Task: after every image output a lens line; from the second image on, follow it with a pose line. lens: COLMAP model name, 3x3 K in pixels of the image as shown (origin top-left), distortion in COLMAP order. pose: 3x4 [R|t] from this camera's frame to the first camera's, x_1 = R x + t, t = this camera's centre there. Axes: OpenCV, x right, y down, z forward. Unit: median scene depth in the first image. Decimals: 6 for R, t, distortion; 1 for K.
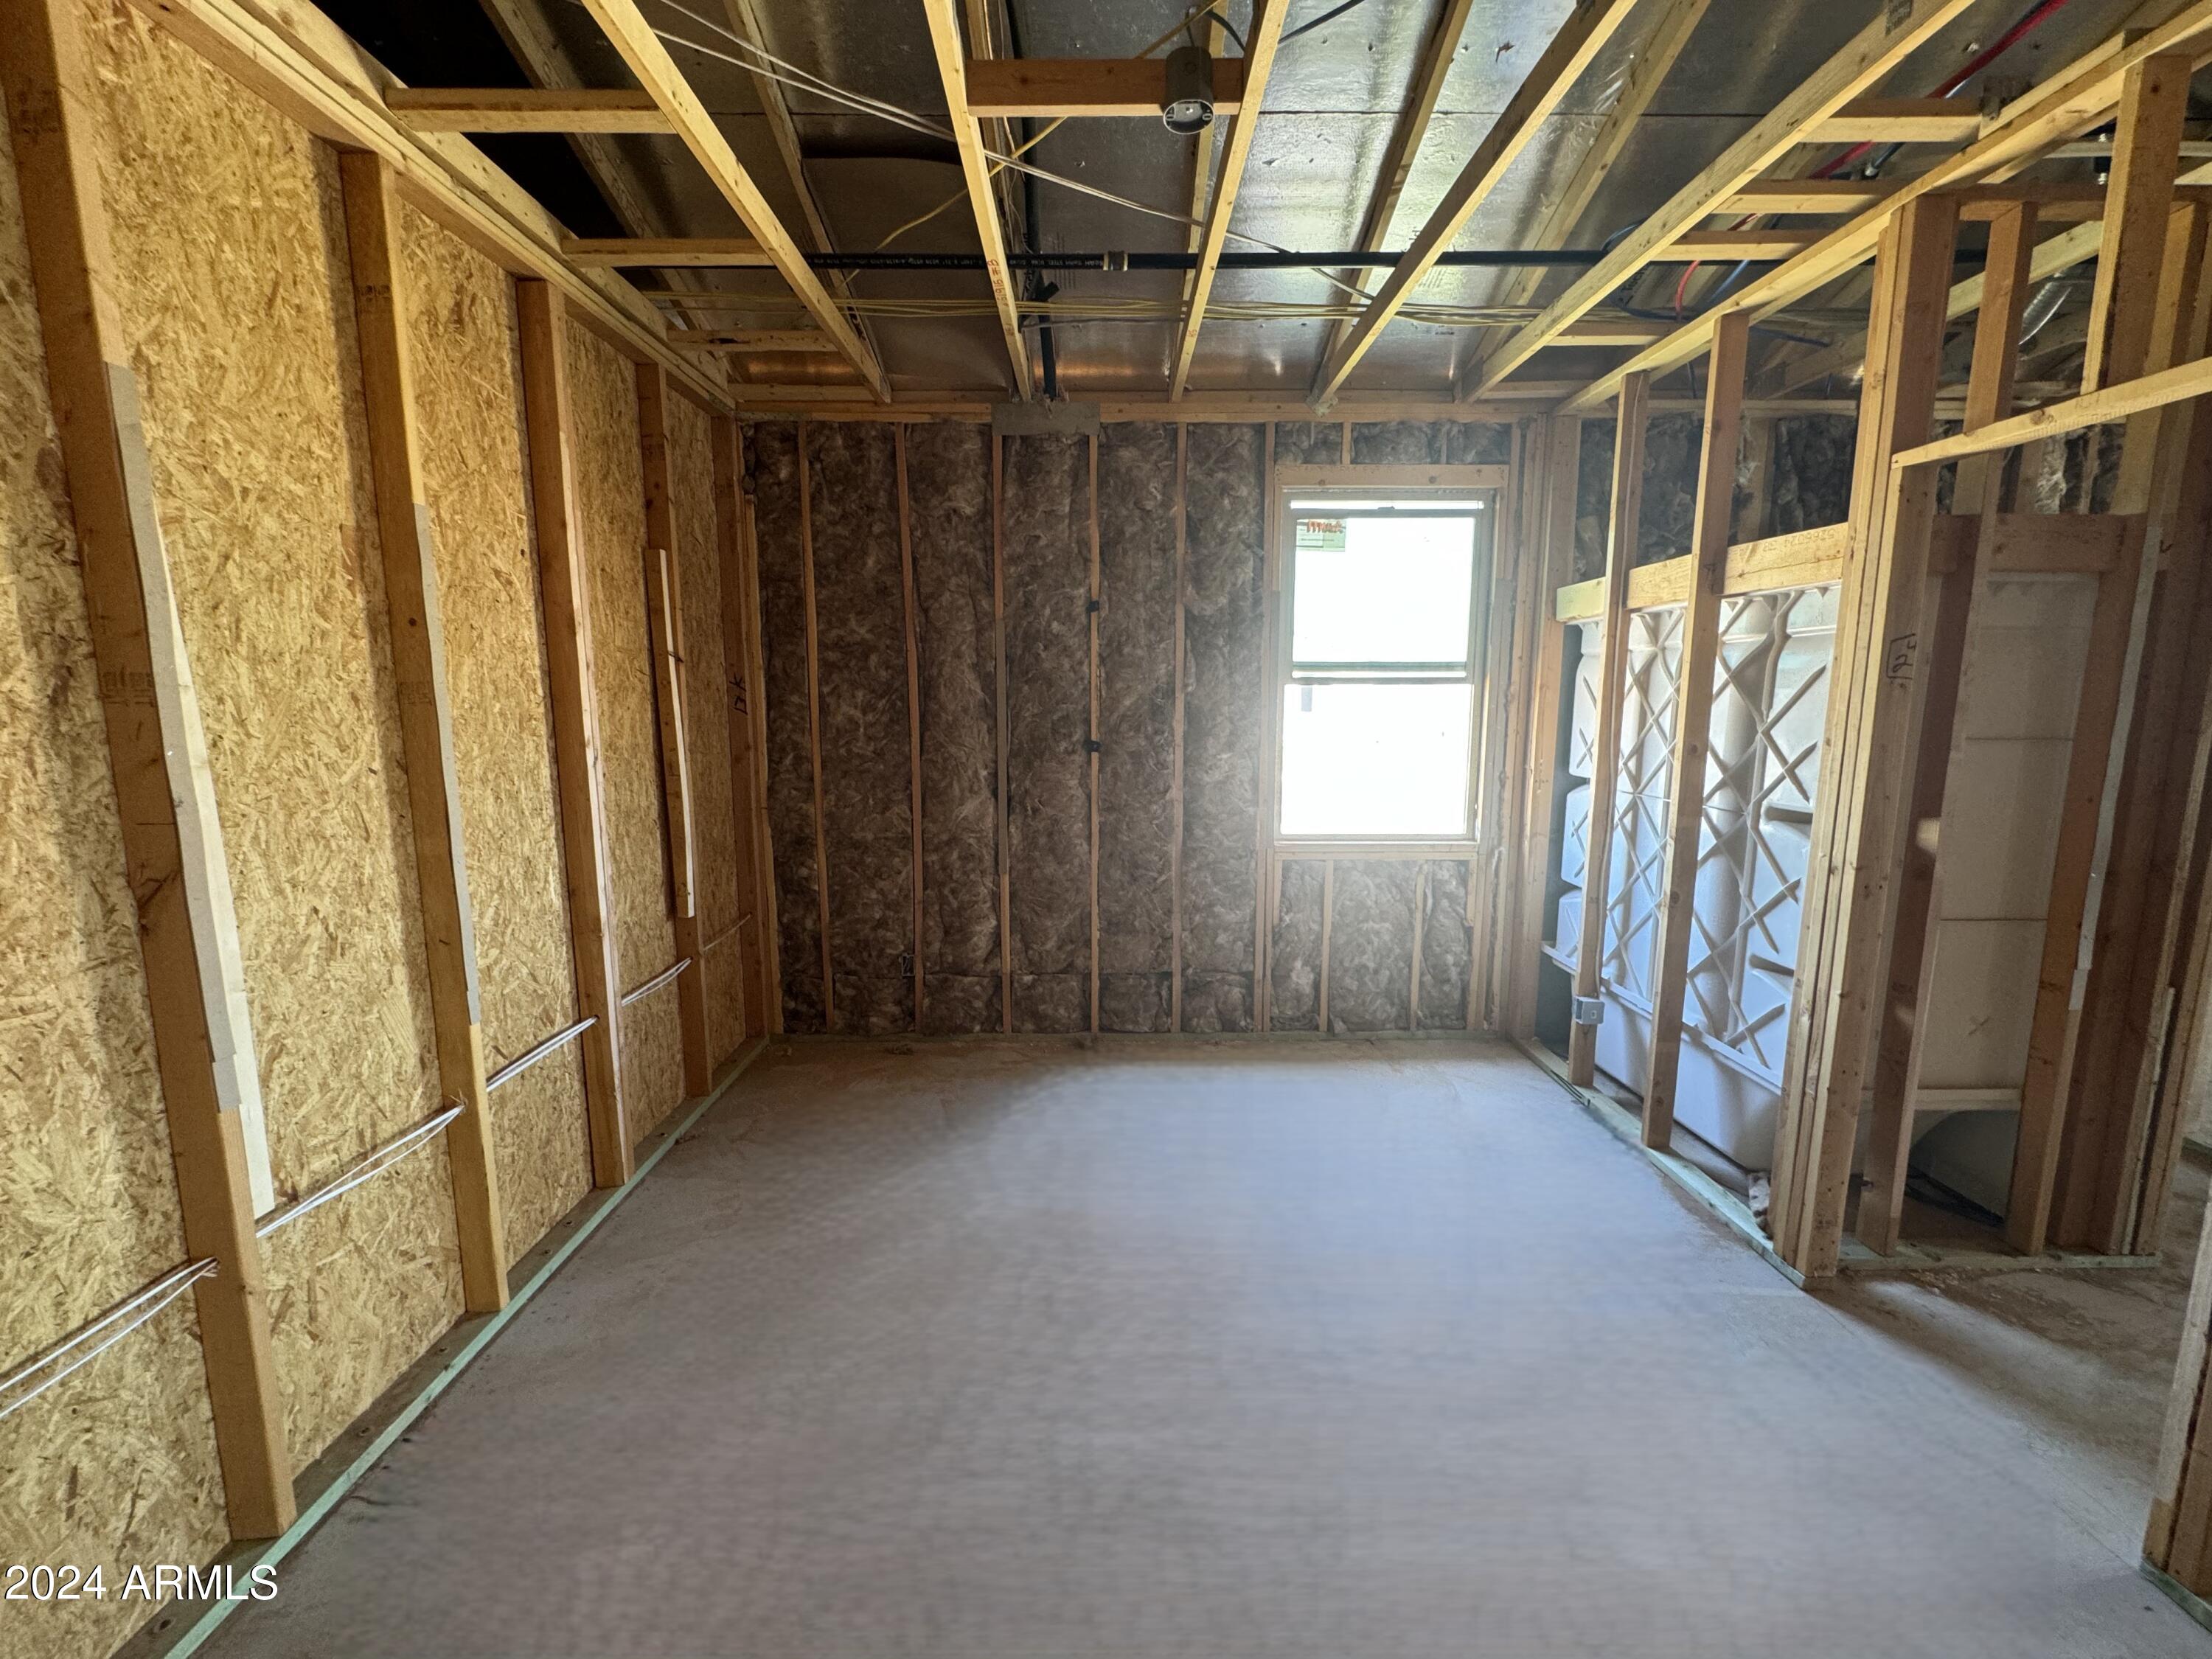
lens RADIAL K [[886.9, 0, 1104.8], [0, 886.9, 834.3], [0, 0, 1]] dist [-0.002787, -0.000080]
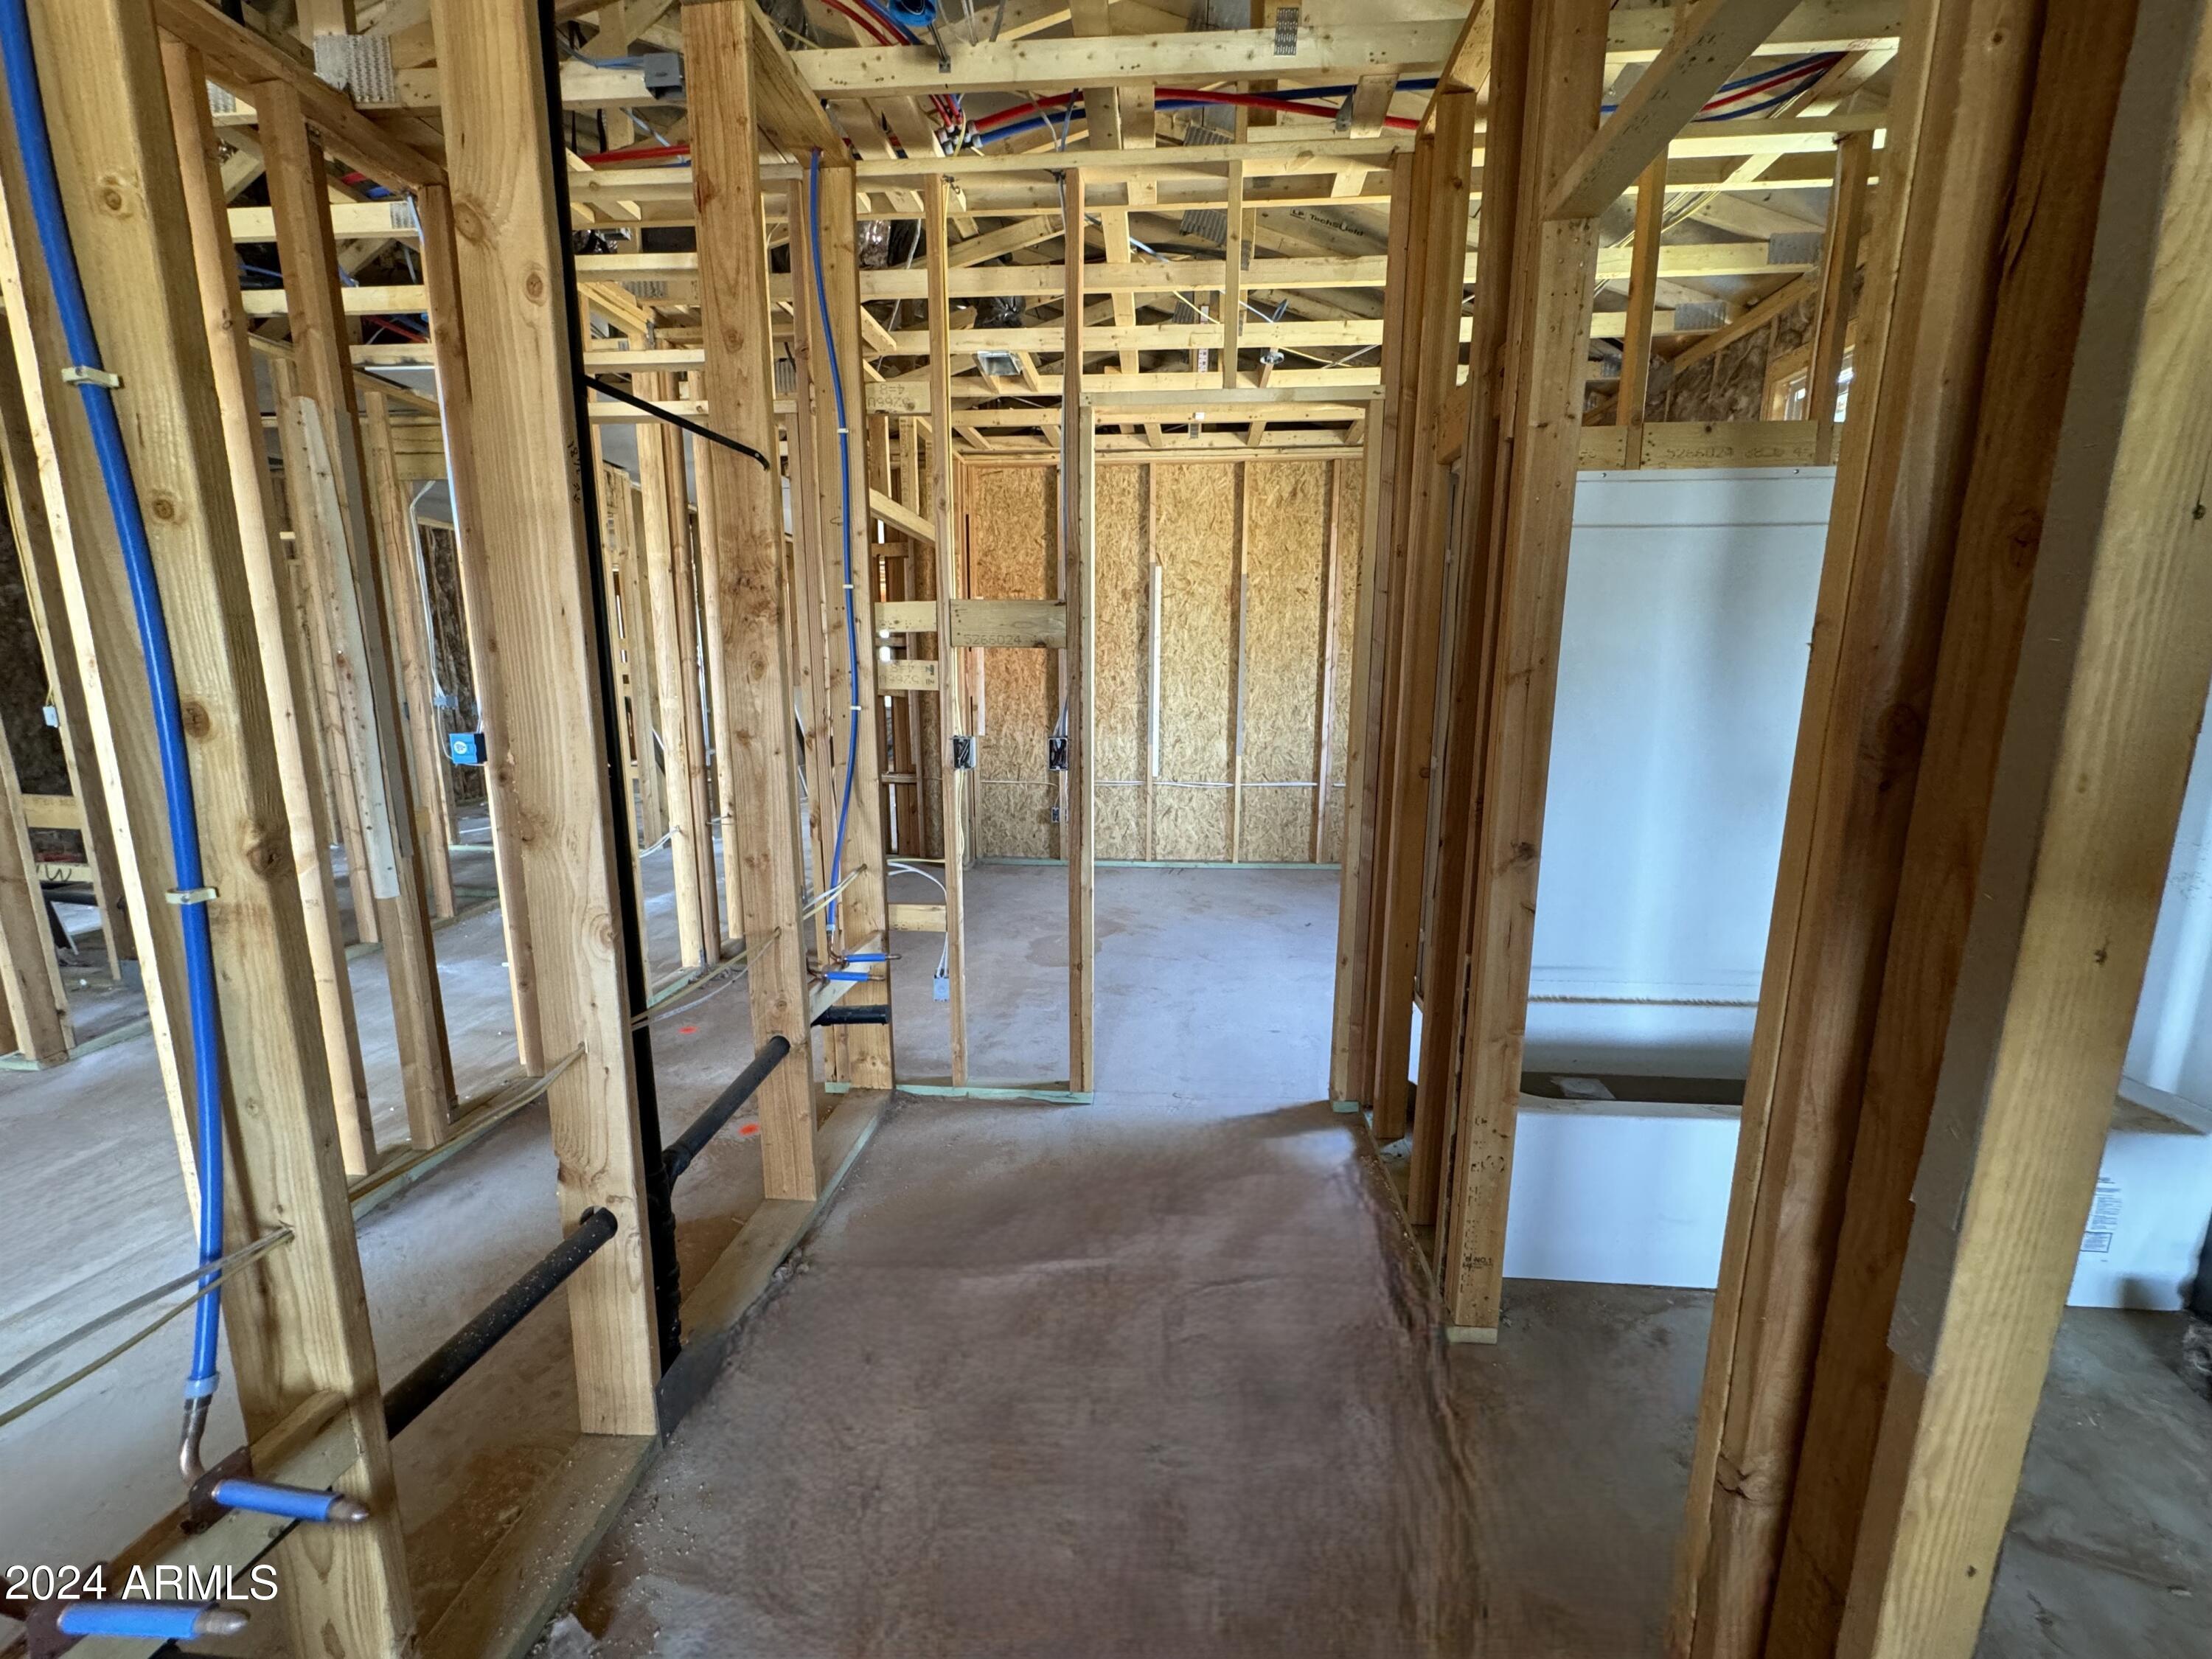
lens RADIAL K [[886.9, 0, 1114.5], [0, 886.9, 836.4], [0, 0, 1]] dist [-0.002787, -0.000080]
pose [[-0.078174, 0.185848, -0.979464, 2.639602], [-0.148873, 0.969278, 0.195798, -0.041436], [0.985761, 0.161122, -0.048104, 0.968906]]
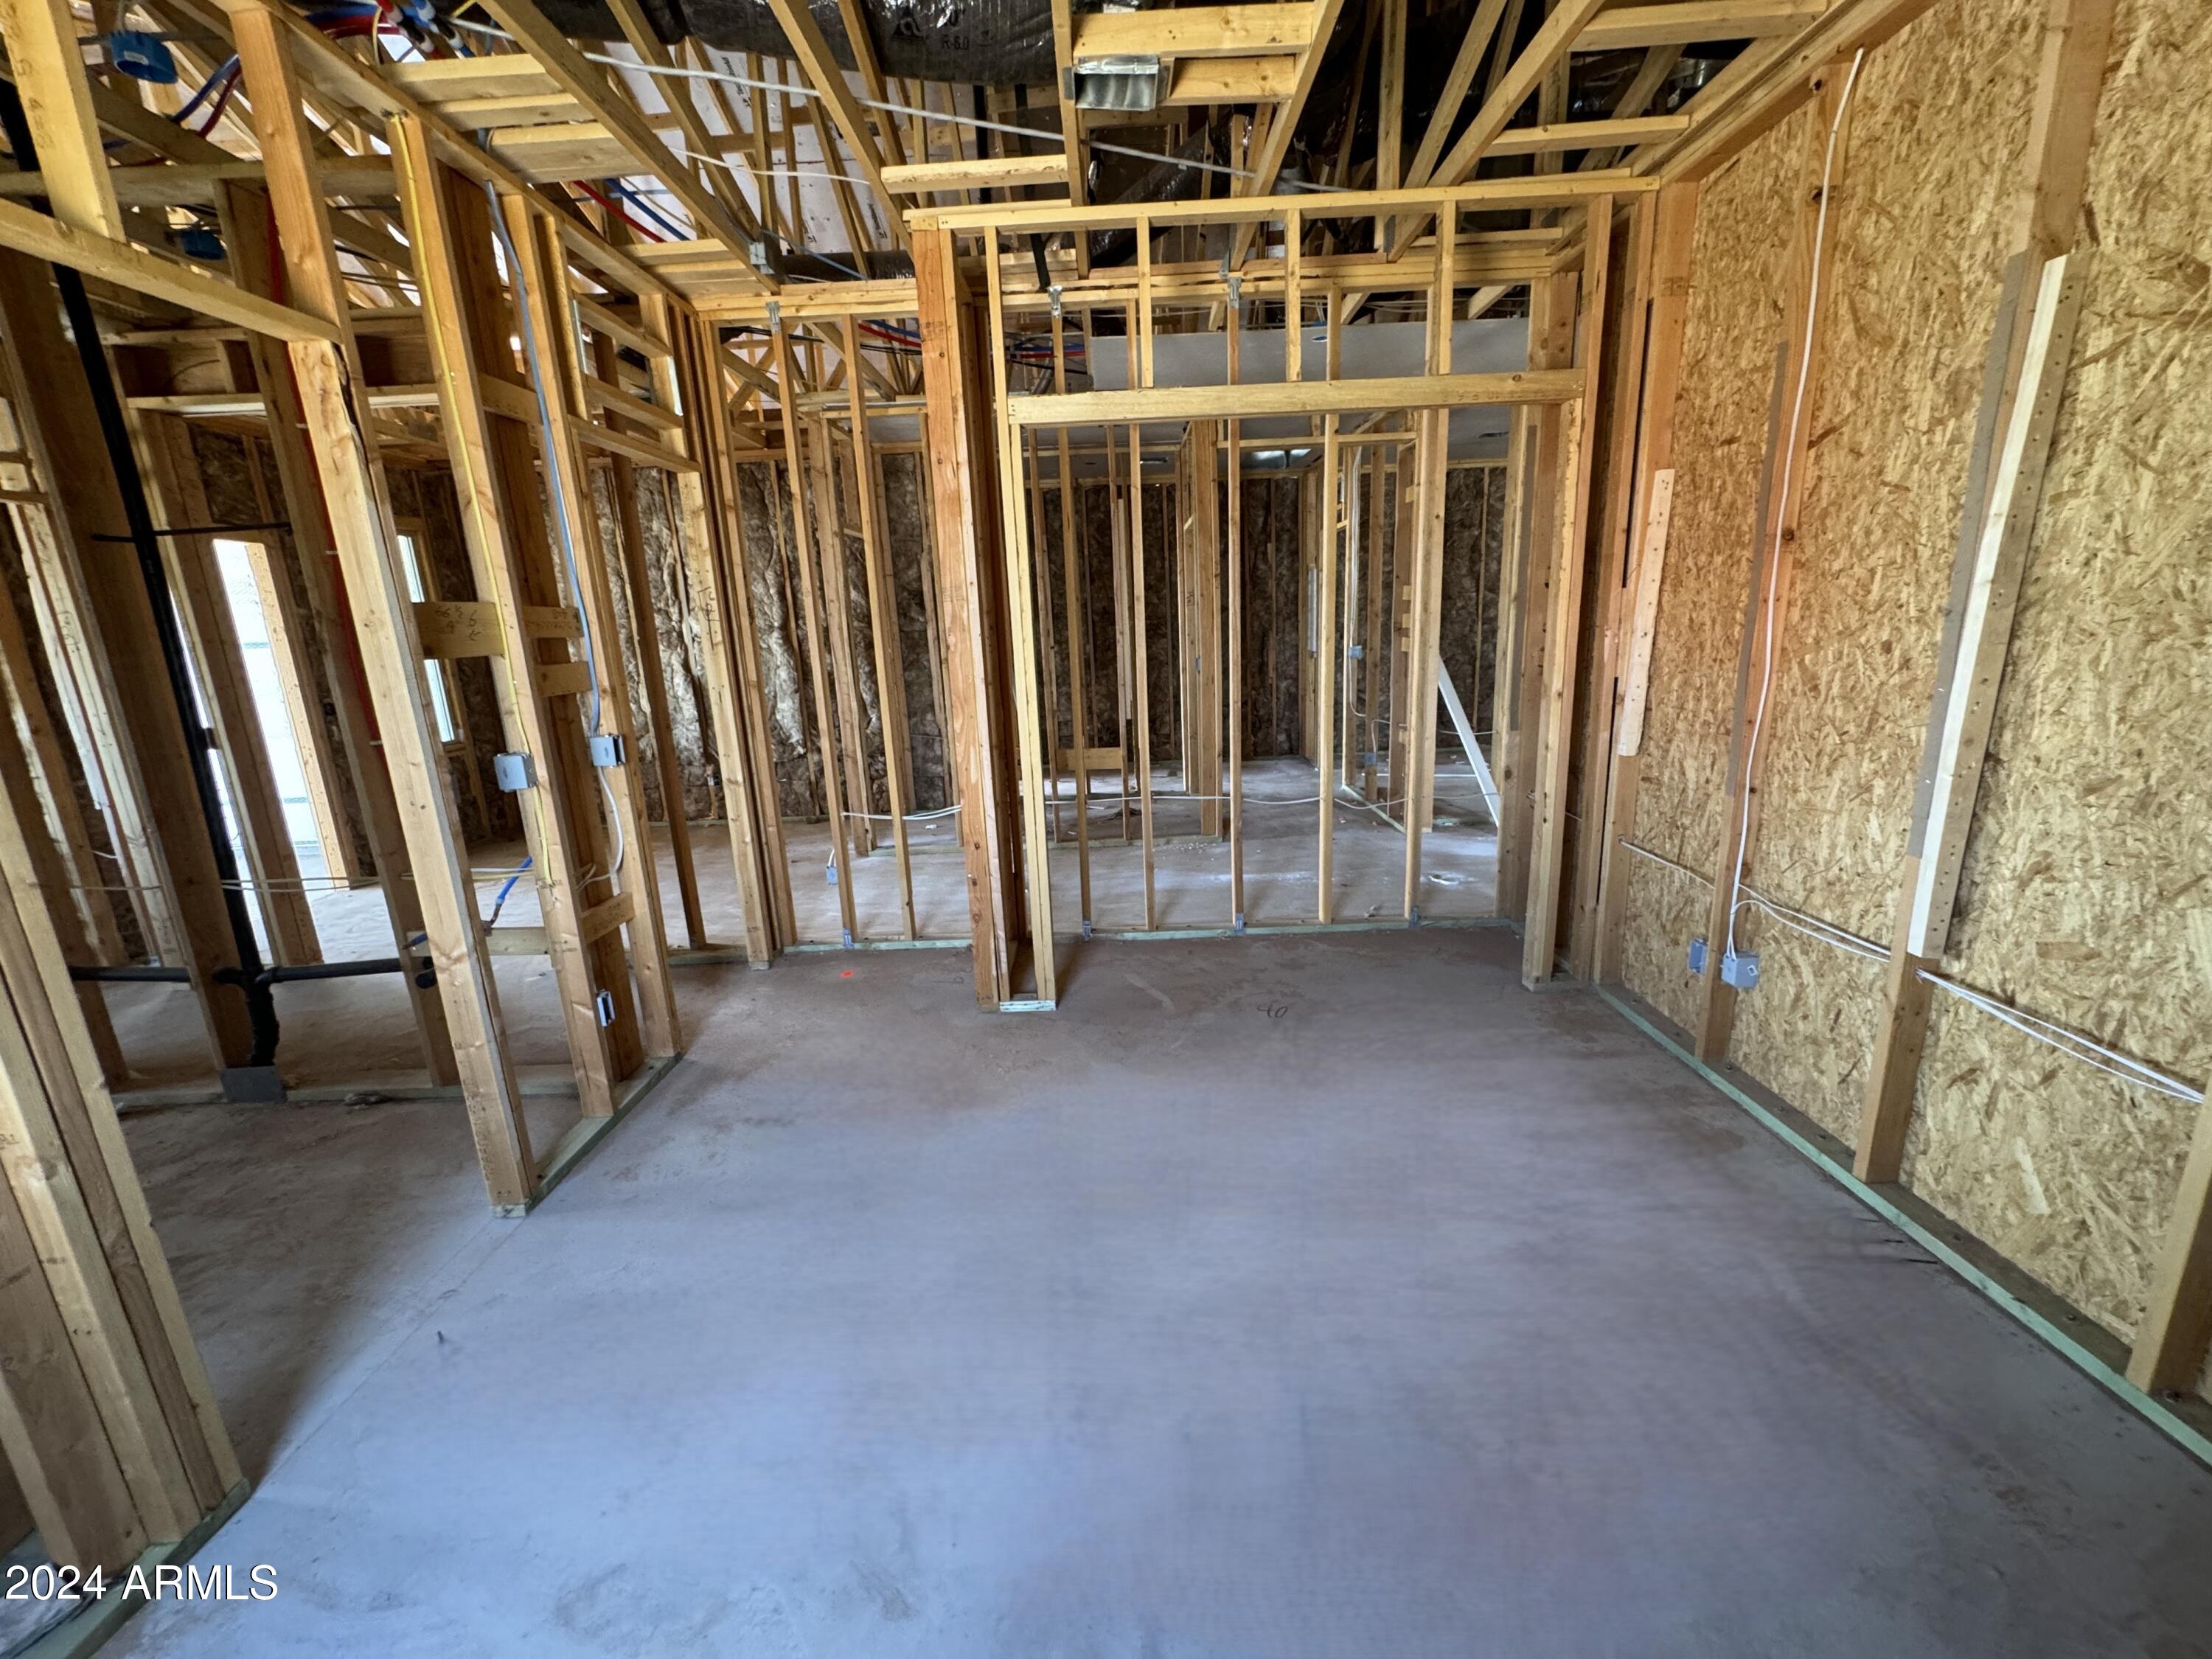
lens RADIAL K [[886.9, 0, 1100.9], [0, 886.9, 832.0], [0, 0, 1]] dist [-0.002787, -0.000080]
pose [[-0.998702, 0.043010, 0.027299, 0.143843], [0.050092, 0.926636, 0.372608, -0.235019], [-0.009271, 0.373492, -0.927587, 1.937849]]
